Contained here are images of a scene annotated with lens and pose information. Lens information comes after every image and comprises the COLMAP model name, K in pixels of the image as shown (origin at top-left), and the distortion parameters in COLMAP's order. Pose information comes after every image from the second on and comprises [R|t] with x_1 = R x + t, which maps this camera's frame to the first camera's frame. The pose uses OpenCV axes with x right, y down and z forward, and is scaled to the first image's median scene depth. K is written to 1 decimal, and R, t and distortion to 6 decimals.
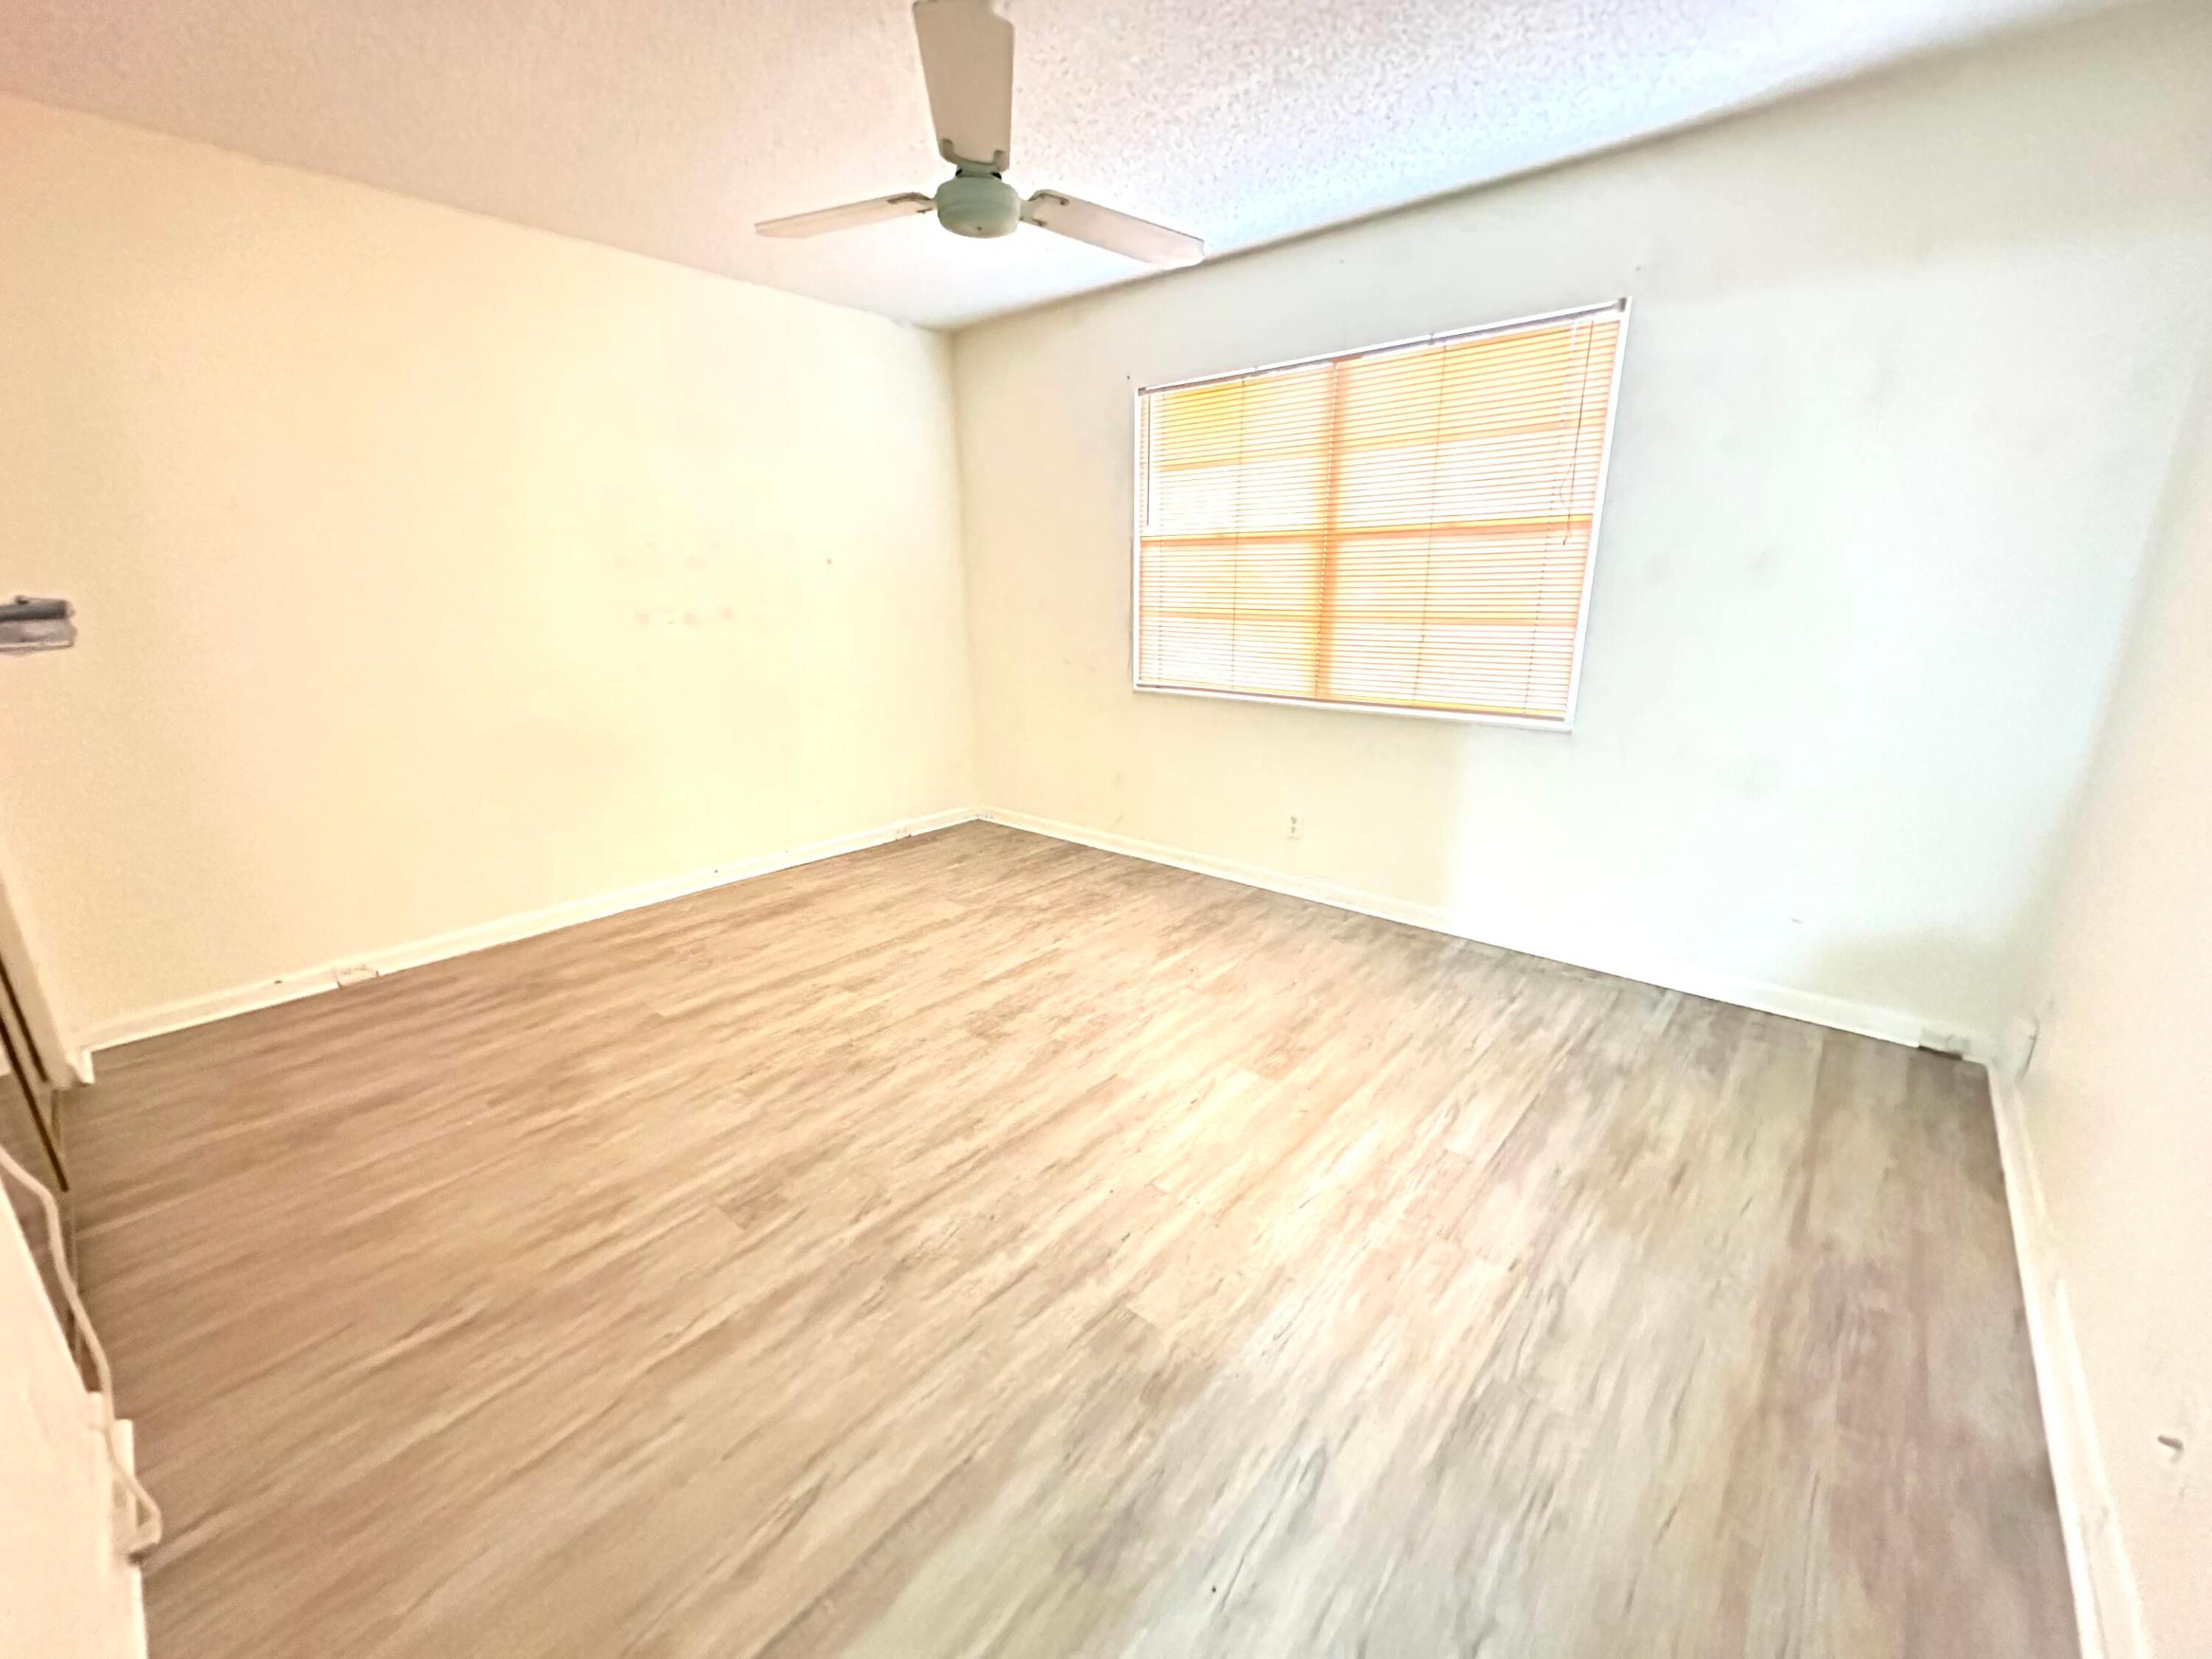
lens RADIAL K [[882.3, 0, 1112.9], [0, 882.3, 821.6], [0, 0, 1]] dist [-0.002299, -0.000093]
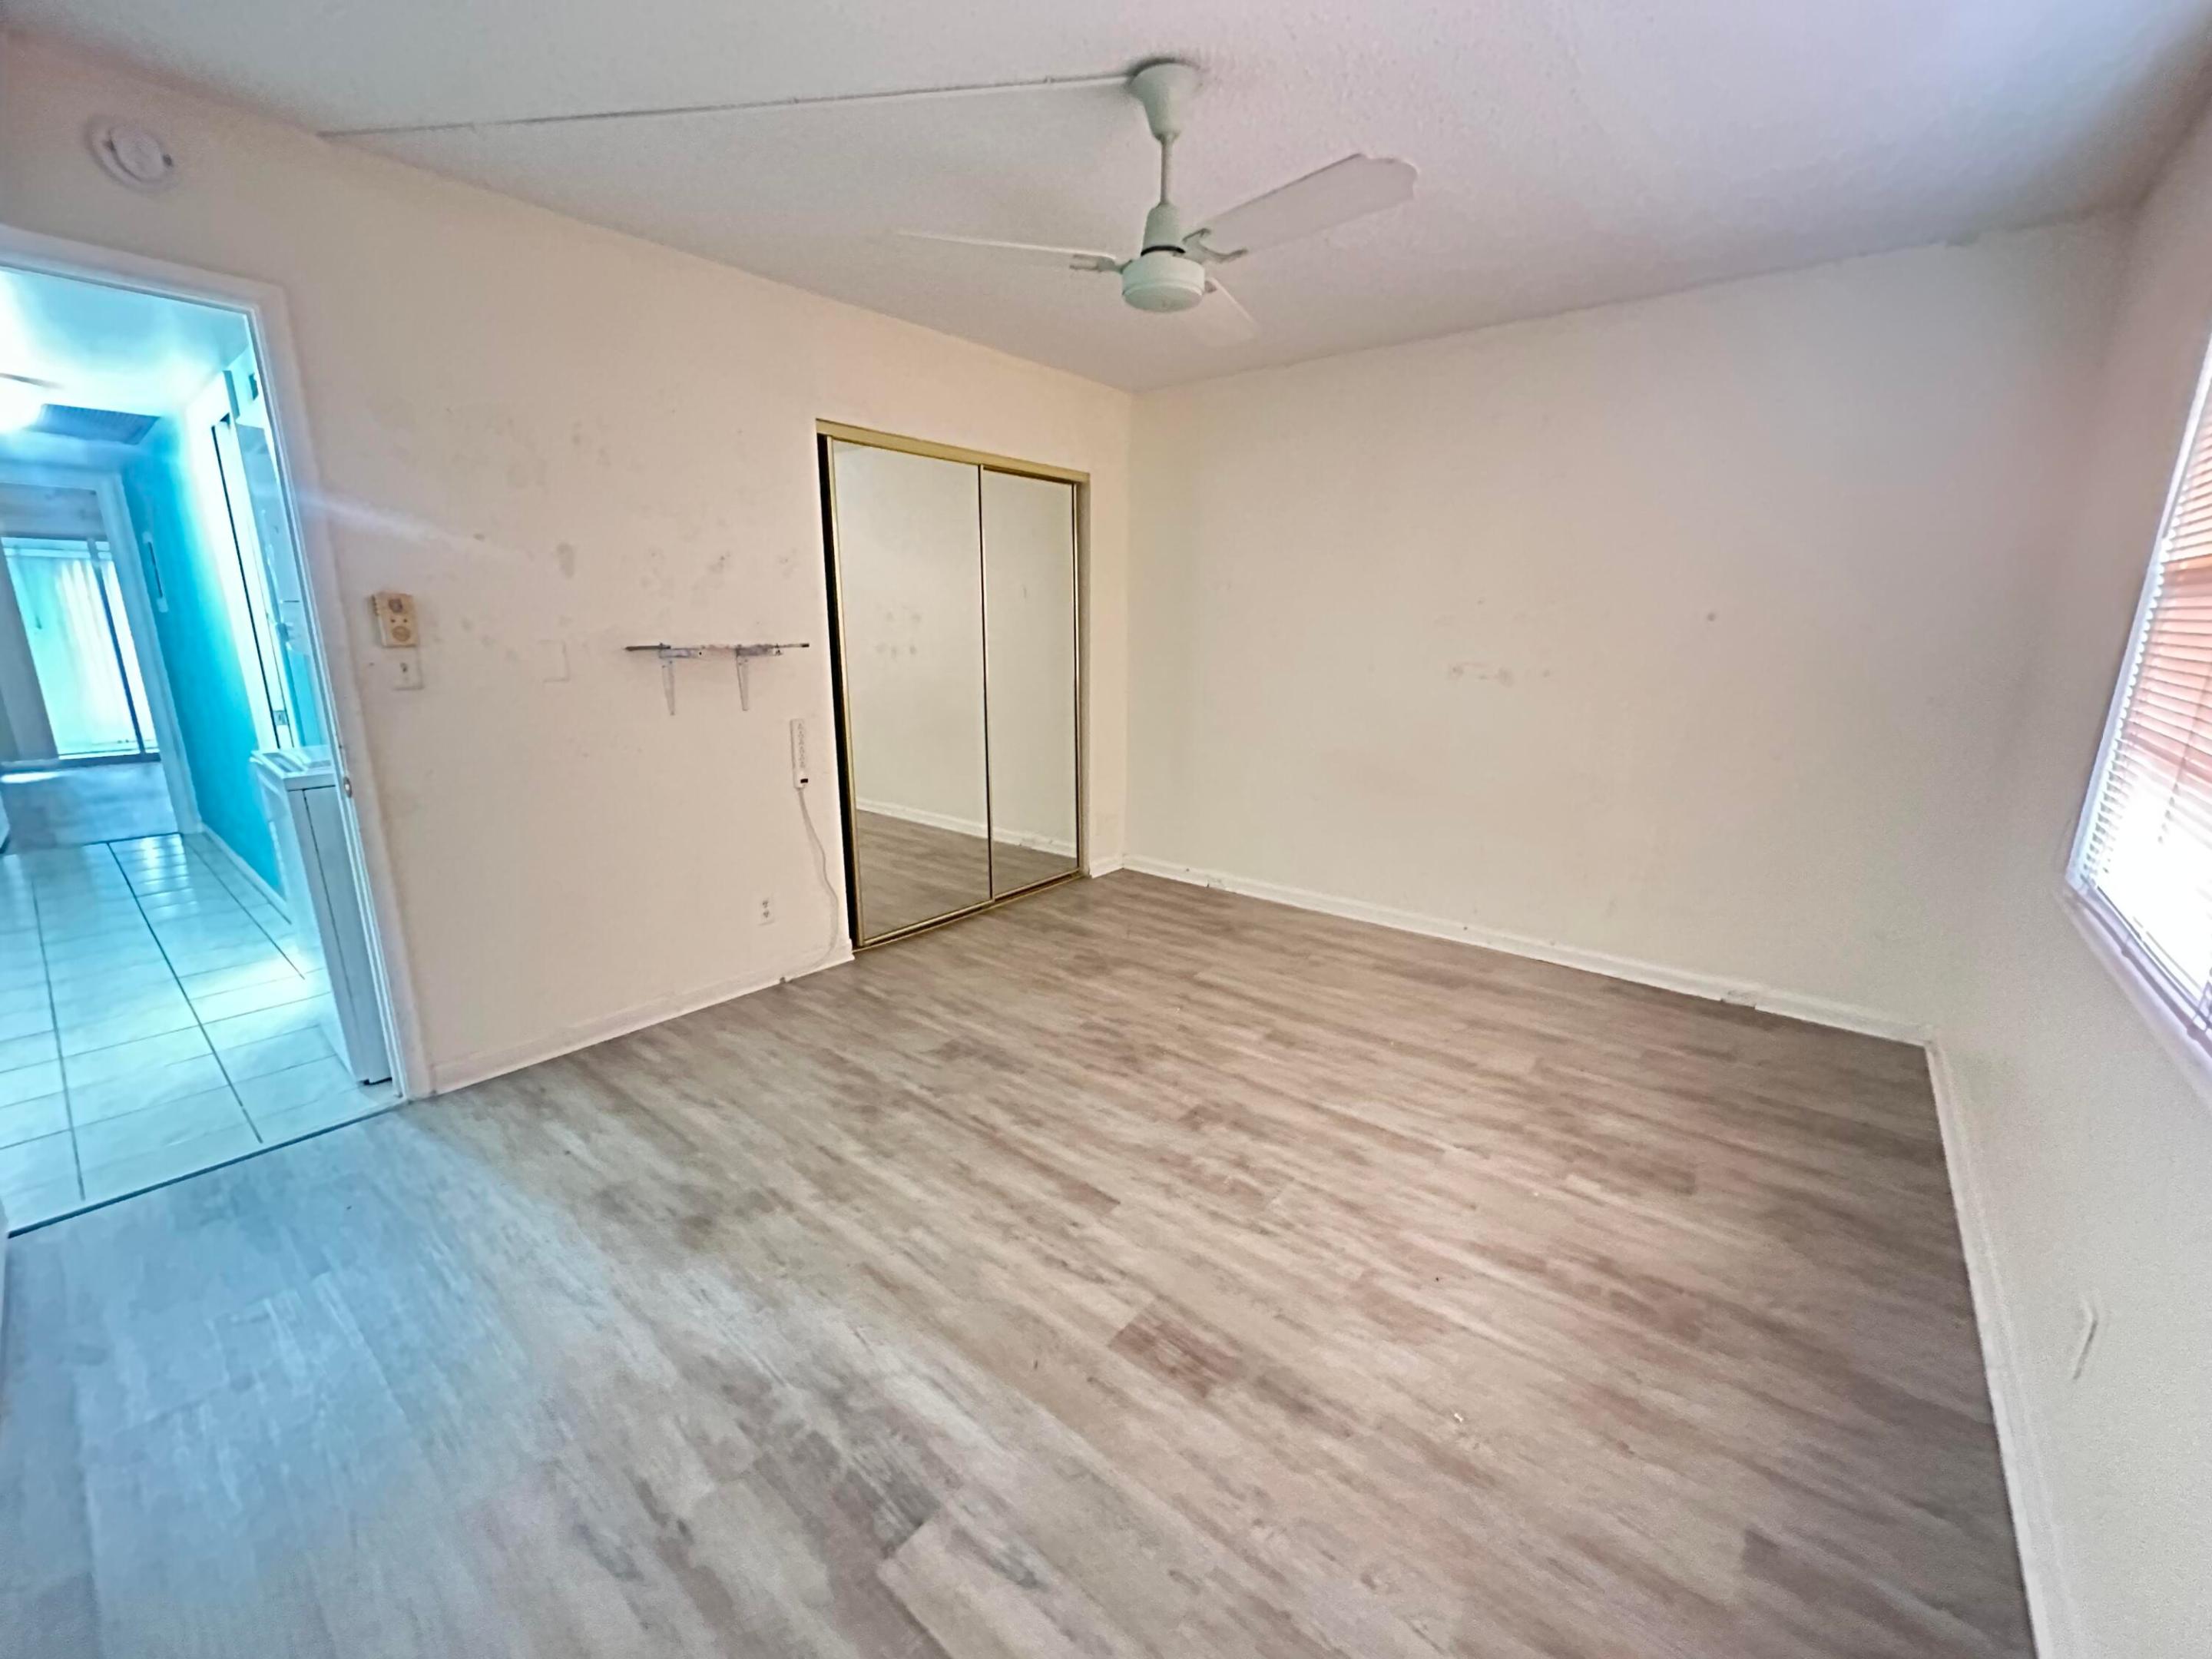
lens RADIAL K [[882.3, 0, 1095.8], [0, 882.3, 825.8], [0, 0, 1]] dist [-0.002299, -0.000093]
pose [[0.025241, 0.232523, -0.972263, 0.680480], [-0.269762, 0.938078, 0.217344, -0.221885], [0.962596, 0.256794, 0.086404, 0.706900]]
